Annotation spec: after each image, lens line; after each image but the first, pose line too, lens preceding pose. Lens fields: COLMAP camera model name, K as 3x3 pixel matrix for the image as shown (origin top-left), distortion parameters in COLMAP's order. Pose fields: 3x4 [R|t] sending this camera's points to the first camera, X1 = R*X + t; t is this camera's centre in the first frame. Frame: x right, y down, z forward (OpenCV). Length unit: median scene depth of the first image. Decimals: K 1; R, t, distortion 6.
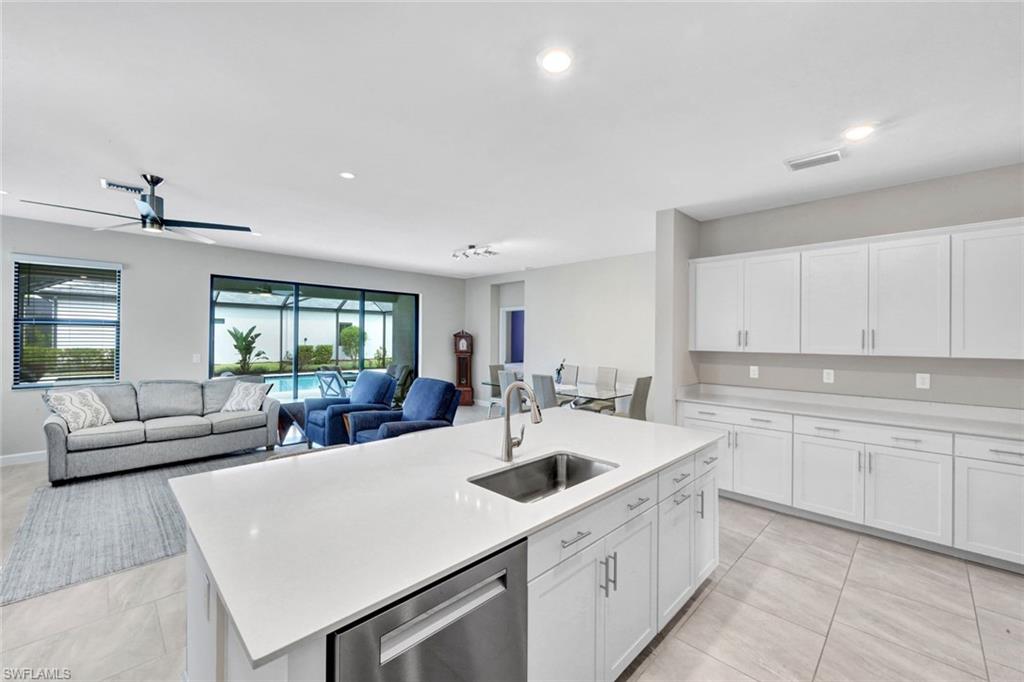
lens RADIAL K [[415.1, 0, 504.7], [0, 415.1, 340.4], [0, 0, 1]] dist [0.005607, 0.000144]
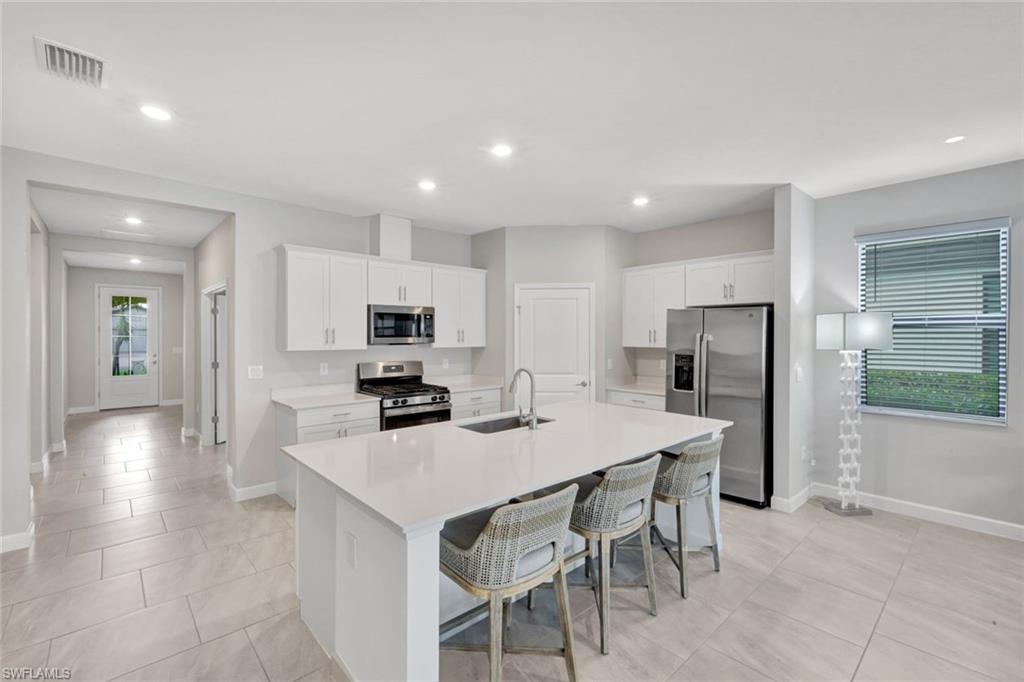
lens RADIAL K [[439.7, 0, 514.9], [0, 439.7, 340.2], [0, 0, 1]] dist [0.001922, 0.000156]
pose [[-0.999336, -0.008366, 0.035451, 0.008966], [-0.008118, 0.999942, 0.007123, -0.004325], [-0.035508, 0.006830, -0.999346, 0.815050]]
